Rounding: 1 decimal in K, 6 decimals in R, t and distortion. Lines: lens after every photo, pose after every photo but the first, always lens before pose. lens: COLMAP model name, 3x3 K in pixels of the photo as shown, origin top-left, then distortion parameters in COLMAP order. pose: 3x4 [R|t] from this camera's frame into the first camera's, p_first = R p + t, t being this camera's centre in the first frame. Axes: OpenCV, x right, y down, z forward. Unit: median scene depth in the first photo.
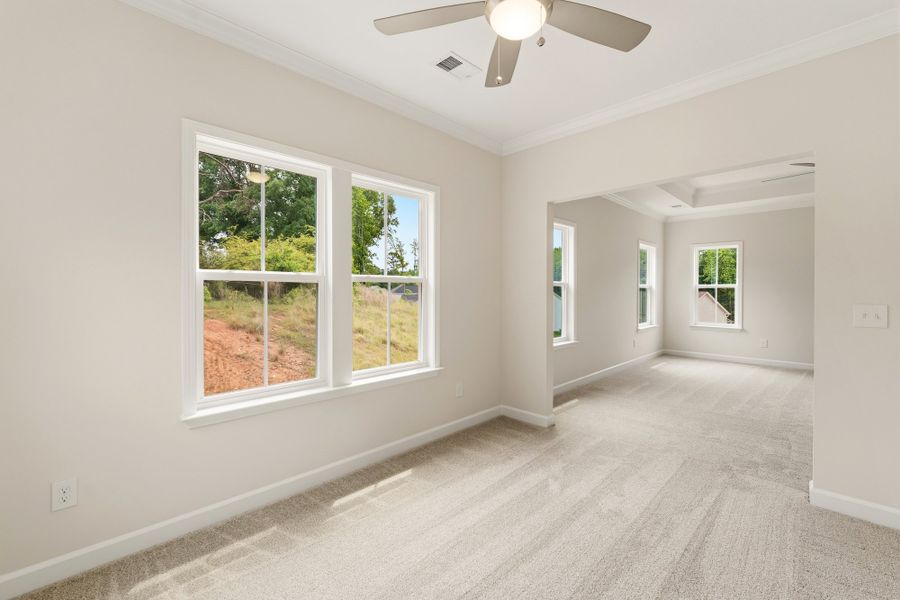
lens RADIAL K [[367.9, 0, 453.2], [0, 367.9, 298.8], [0, 0, 1]] dist [0.000646, 0.000105]
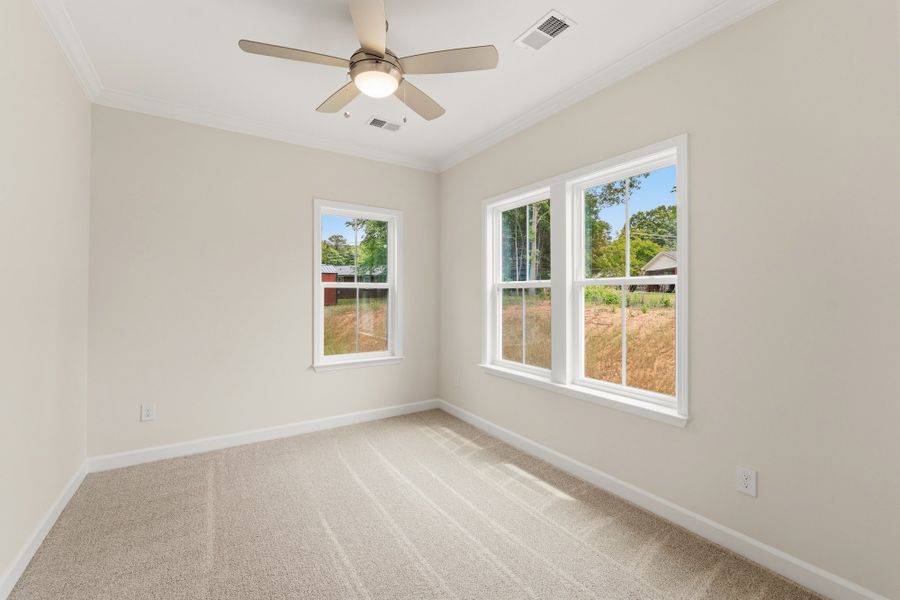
lens RADIAL K [[367.9, 0, 453.2], [0, 367.9, 298.8], [0, 0, 1]] dist [0.000646, 0.000105]
pose [[-0.174053, 0.011568, -0.984668, 0.945980], [-0.020273, 0.999677, 0.015328, -0.025400], [0.984528, 0.022630, -0.173762, 1.024637]]
